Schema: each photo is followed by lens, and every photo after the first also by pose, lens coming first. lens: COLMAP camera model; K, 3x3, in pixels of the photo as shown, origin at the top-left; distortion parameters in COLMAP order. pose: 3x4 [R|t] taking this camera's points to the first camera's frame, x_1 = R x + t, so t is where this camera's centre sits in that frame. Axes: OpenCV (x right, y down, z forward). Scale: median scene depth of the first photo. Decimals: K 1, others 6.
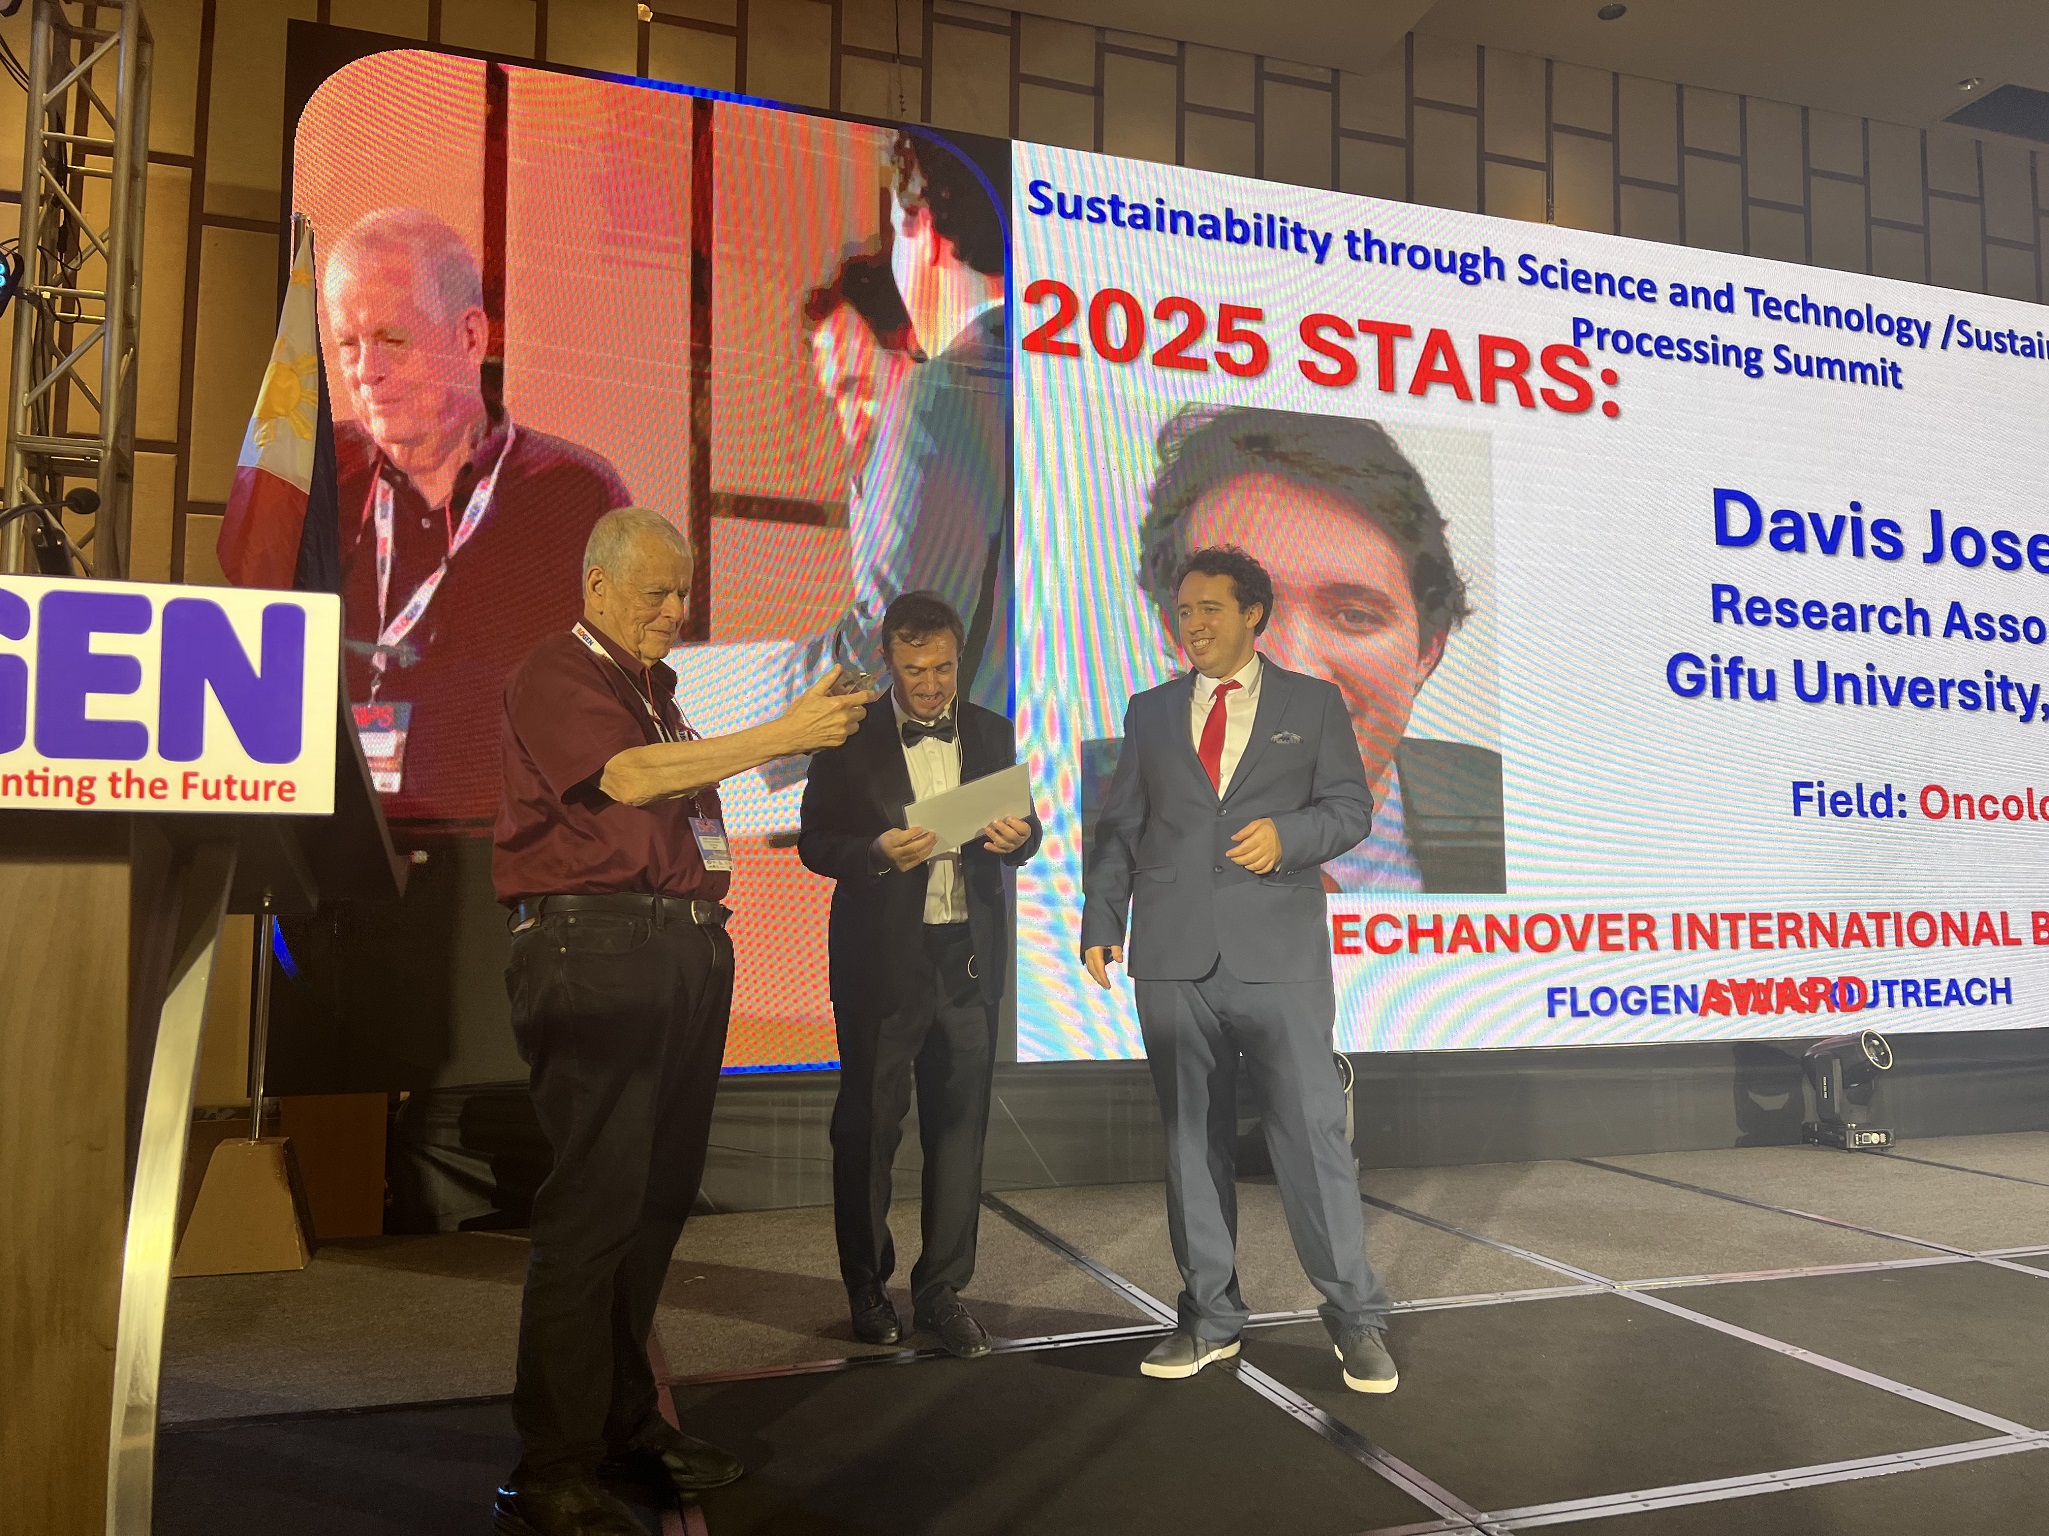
lens RADIAL K [[1545.8, 0, 1044.6], [0, 1545.8, 773.1], [0, 0, 1]] dist [0.044627, -0.045481]
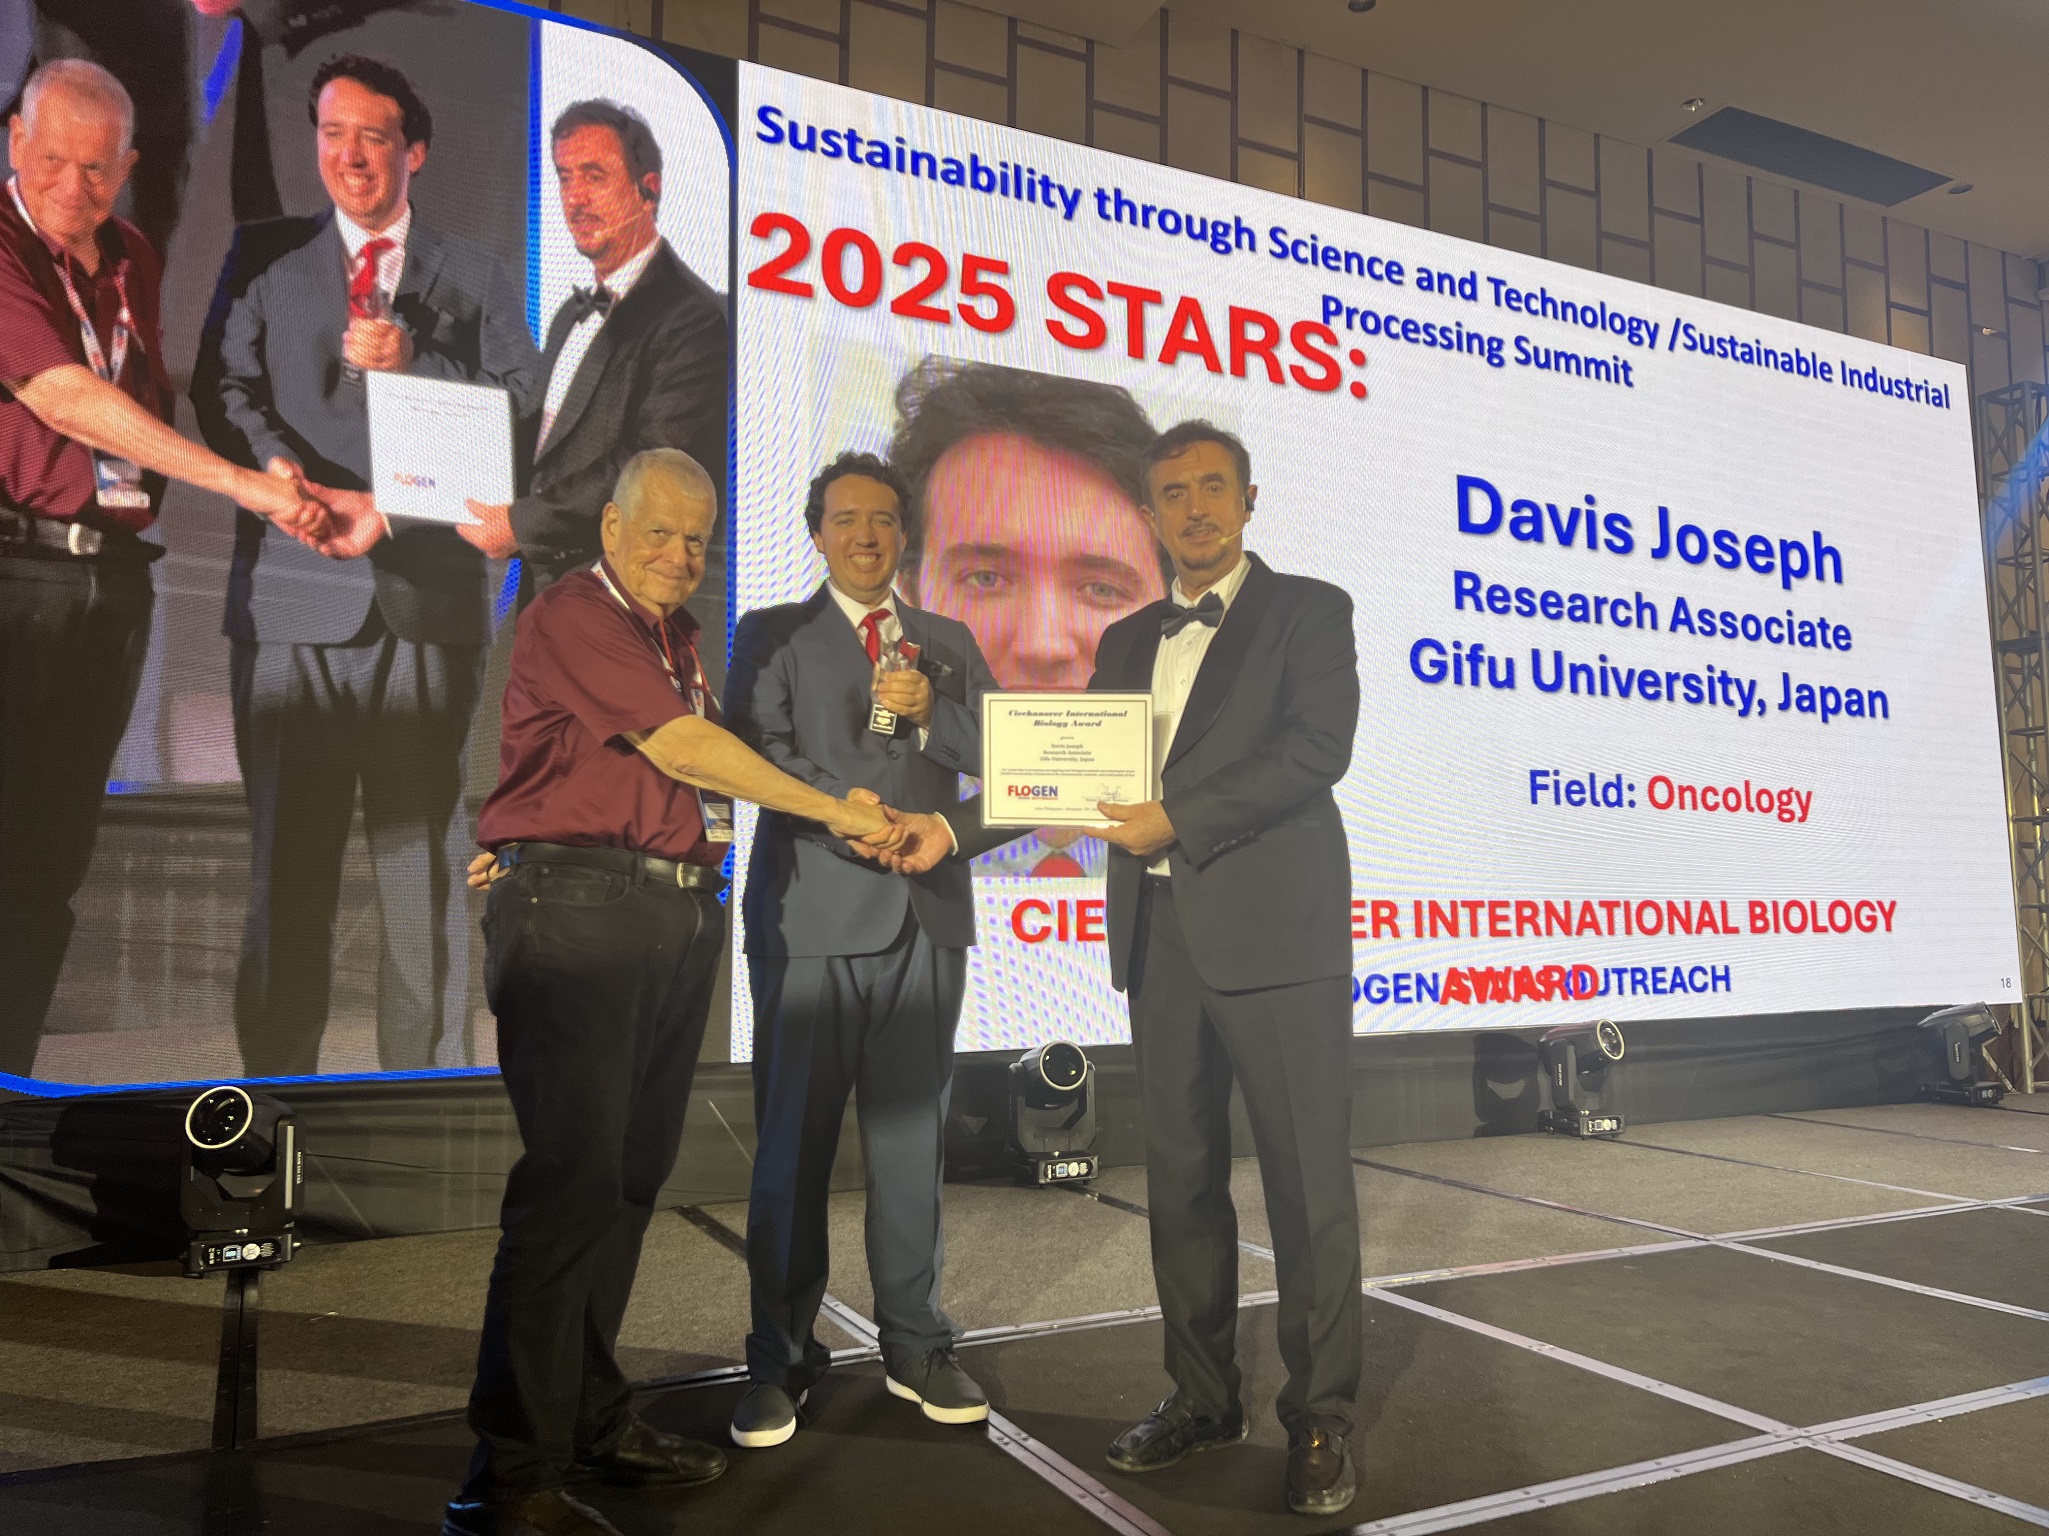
lens RADIAL K [[1545.8, 0, 1025.7], [0, 1545.8, 763.0], [0, 0, 1]] dist [0.044627, -0.045481]
pose [[0.990152, 0.012011, 0.139482, 0.021183], [-0.010158, 0.999850, -0.013994, 0.019229], [-0.139630, 0.012439, 0.990126, 0.060361]]
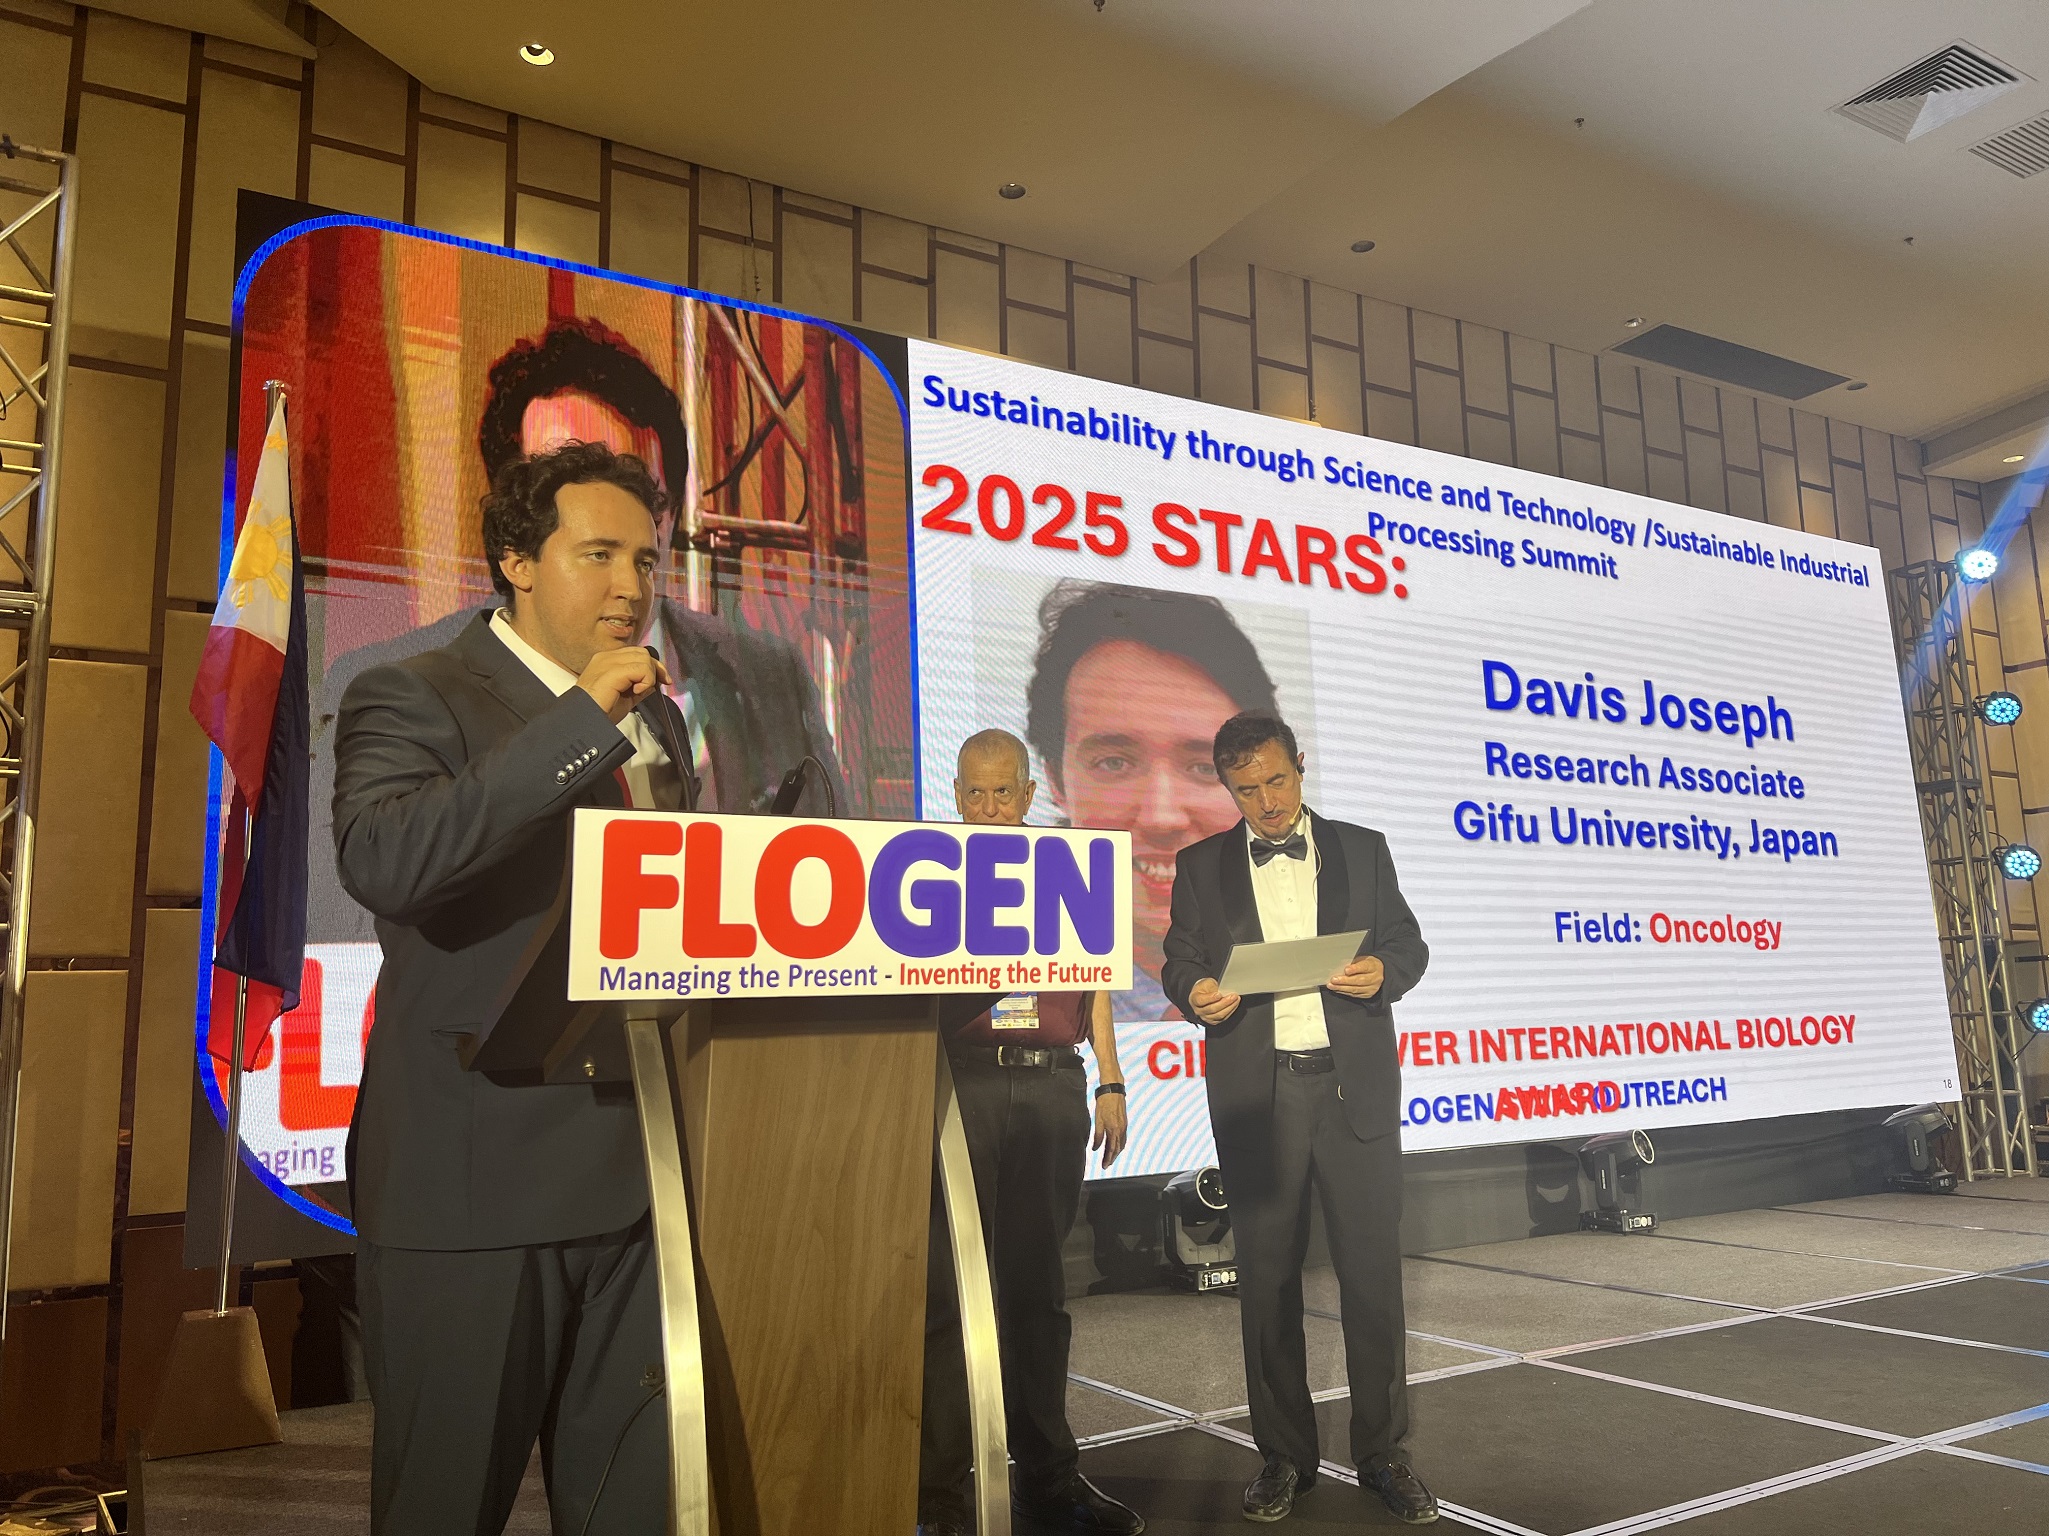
lens RADIAL K [[1545.8, 0, 1031.8], [0, 1545.8, 780.2], [0, 0, 1]] dist [0.044627, -0.045481]
pose [[0.978688, 0.002824, 0.205336, -0.145246], [0.013174, 0.996982, -0.076507, -0.009807], [-0.204932, 0.077582, 0.975697, -0.057900]]
